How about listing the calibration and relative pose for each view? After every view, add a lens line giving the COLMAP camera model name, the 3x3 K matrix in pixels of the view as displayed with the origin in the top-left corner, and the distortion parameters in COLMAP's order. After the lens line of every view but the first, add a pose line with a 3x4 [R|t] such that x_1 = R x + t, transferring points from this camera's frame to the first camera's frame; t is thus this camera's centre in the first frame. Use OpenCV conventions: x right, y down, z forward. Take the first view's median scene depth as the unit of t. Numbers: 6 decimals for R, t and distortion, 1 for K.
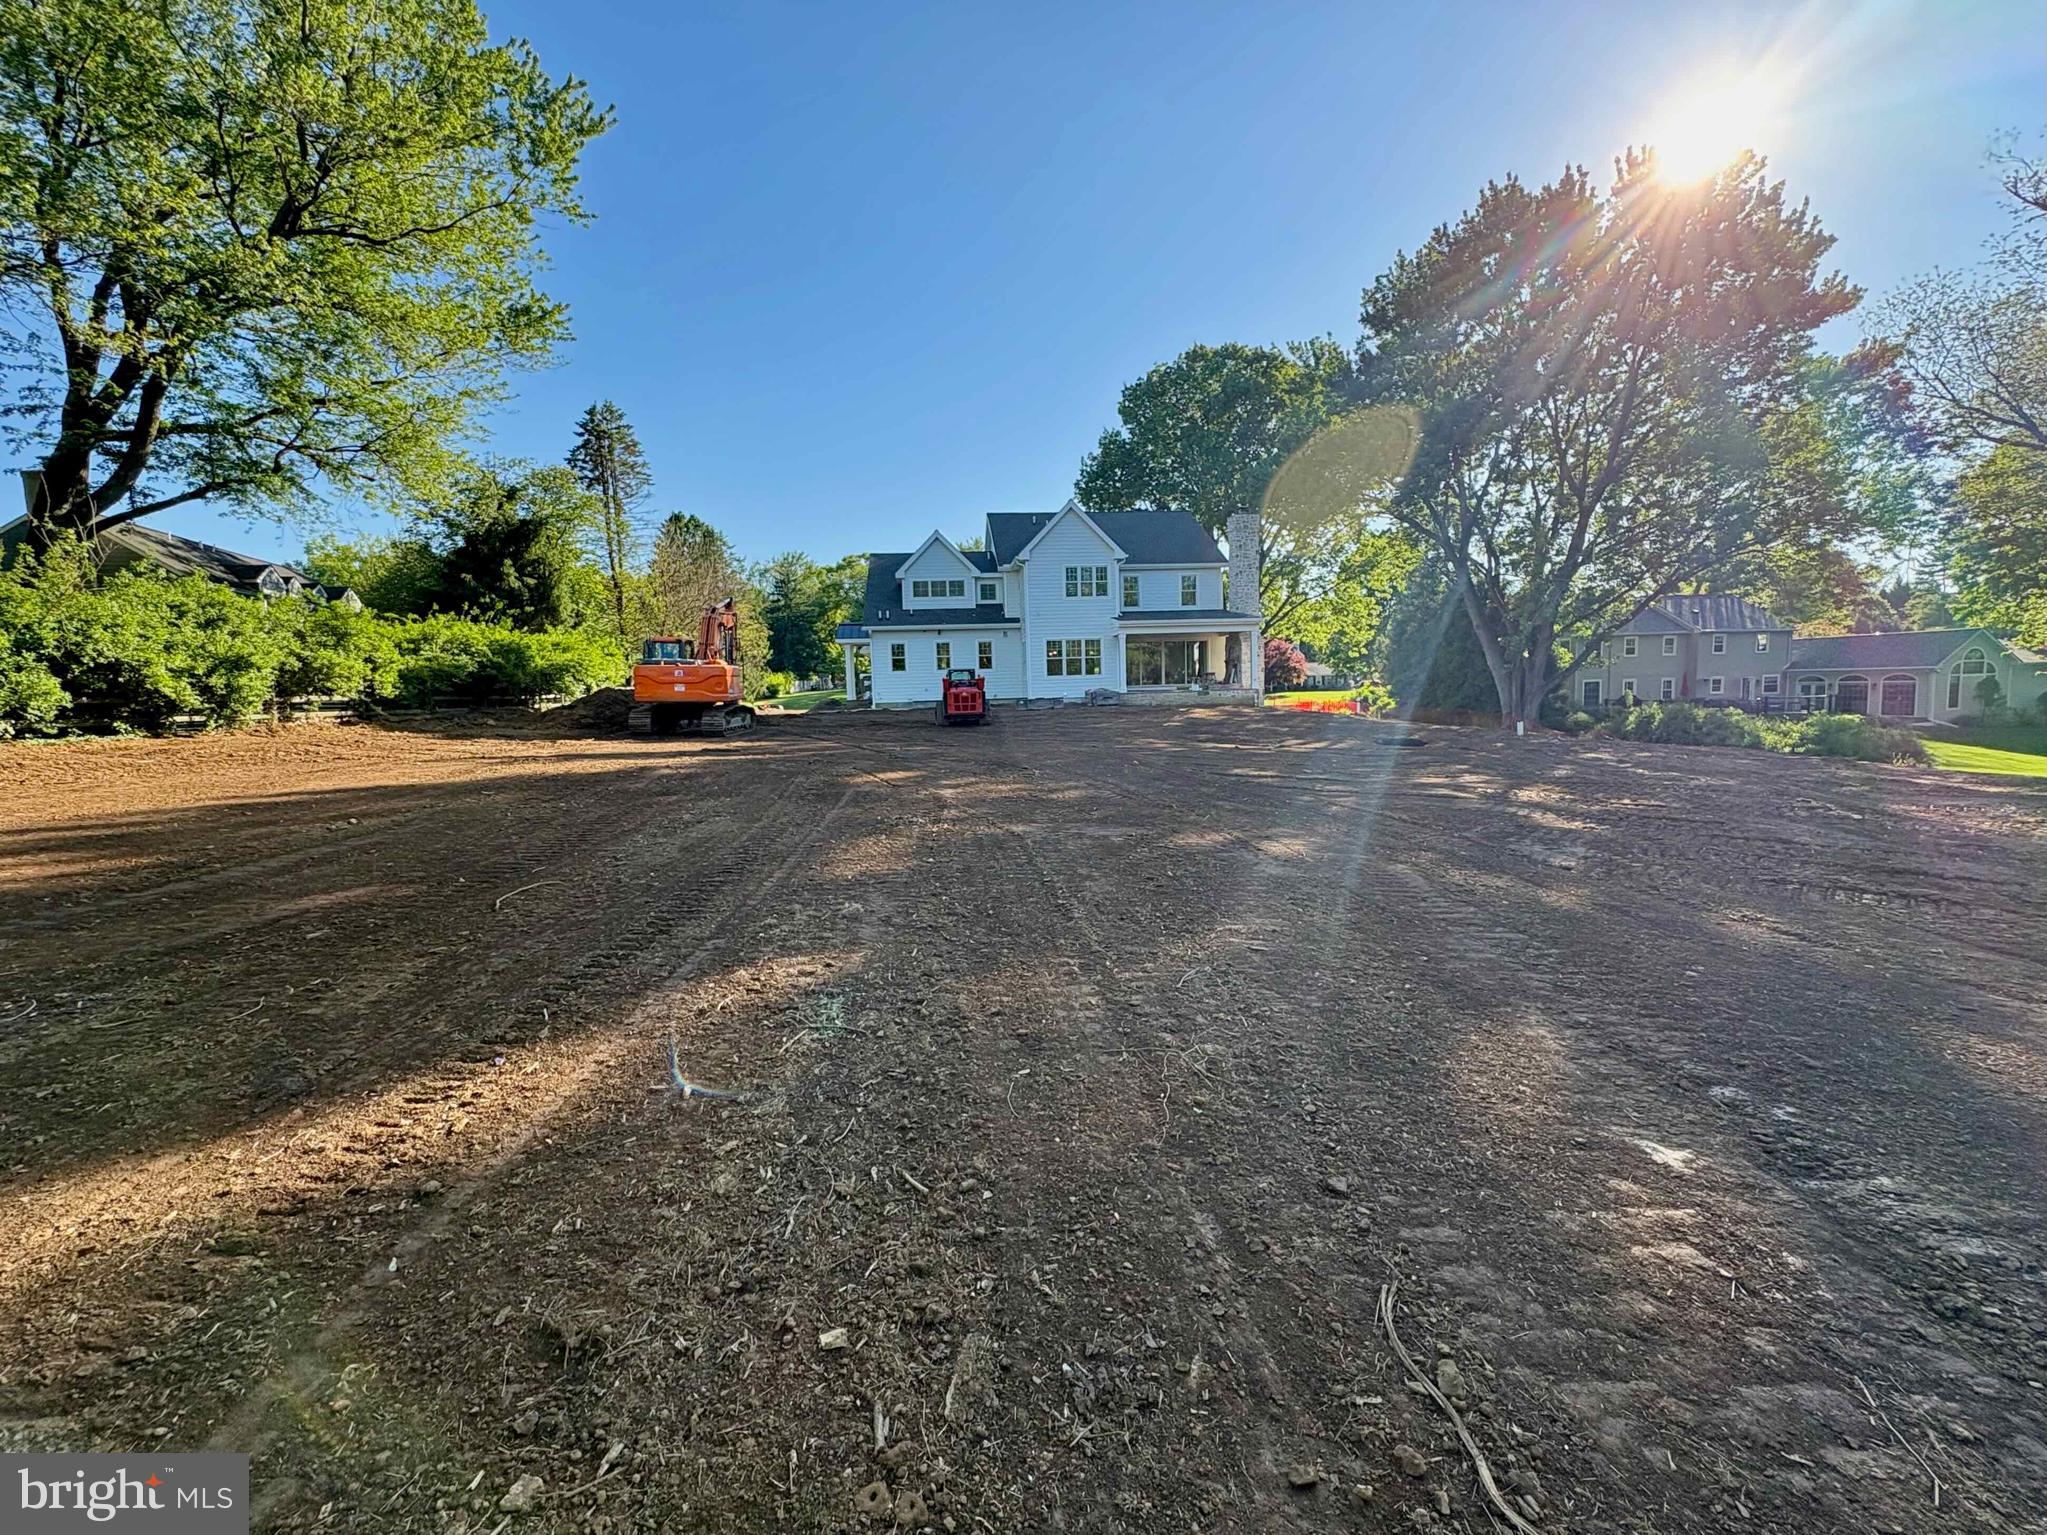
lens RADIAL K [[819.6, 0, 1023.5], [0, 819.6, 767.5], [0, 0, 1]] dist [-0.000004, 0.000006]
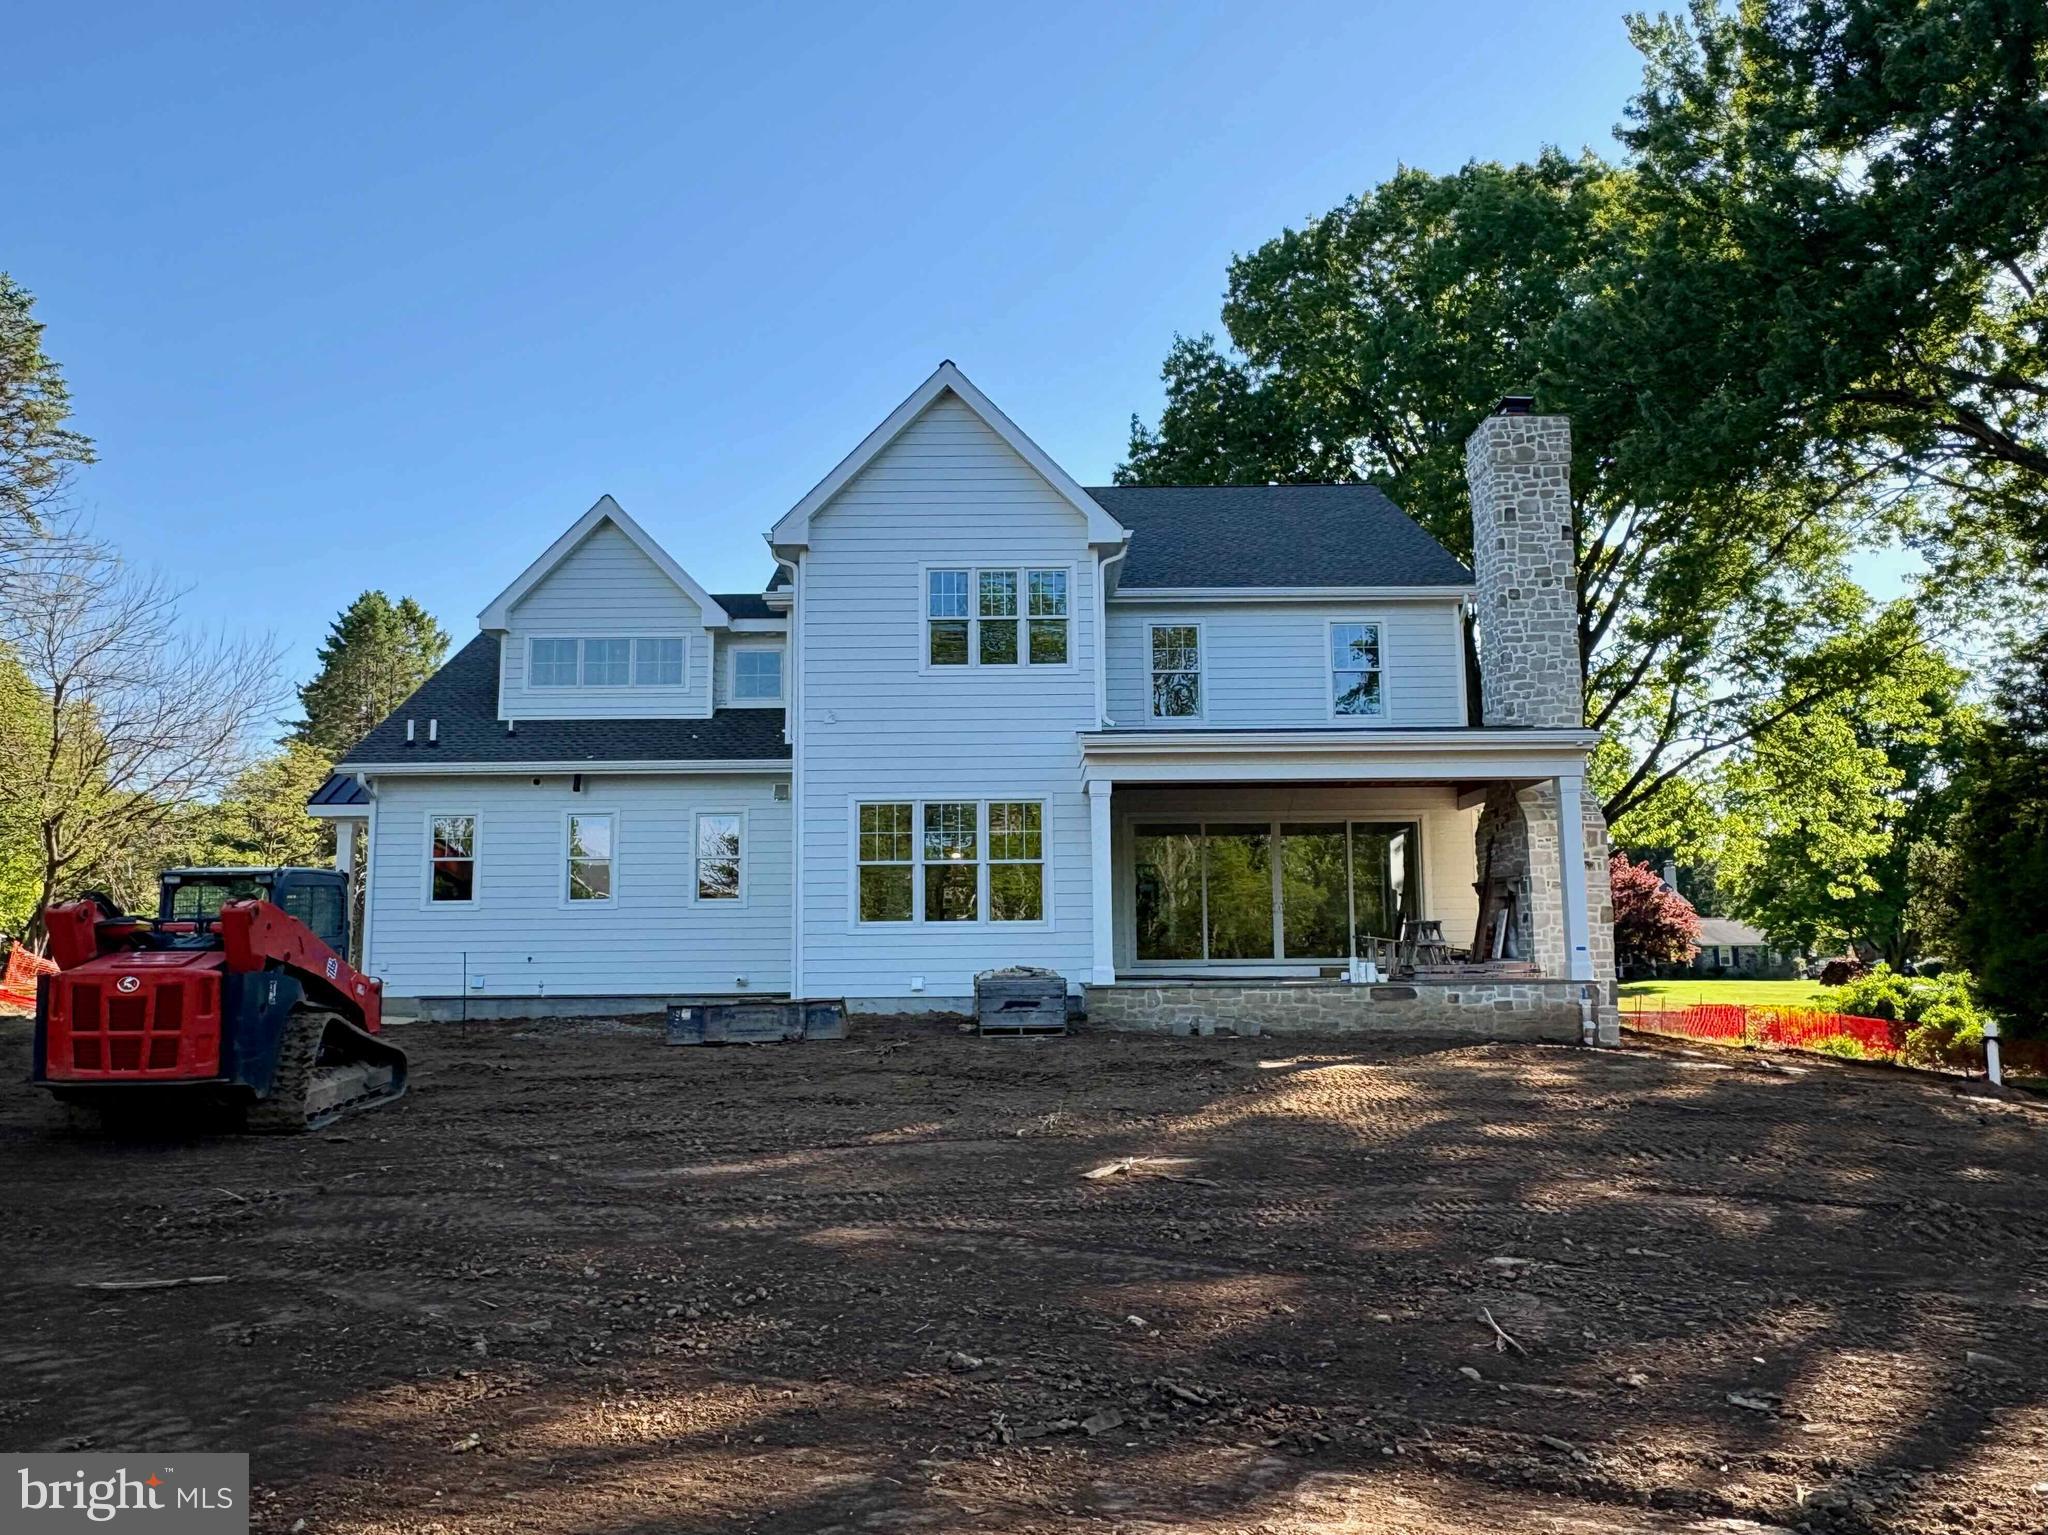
lens RADIAL K [[1507.4, 0, 1024.0], [0, 1507.4, 767.5], [0, 0, 1]] dist [0.001703, 0.002266]
pose [[0.996569, 0.010748, -0.082071, 0.120563], [-0.028564, 0.975278, -0.219128, -0.043871], [0.077687, 0.220721, 0.972238, 0.421224]]
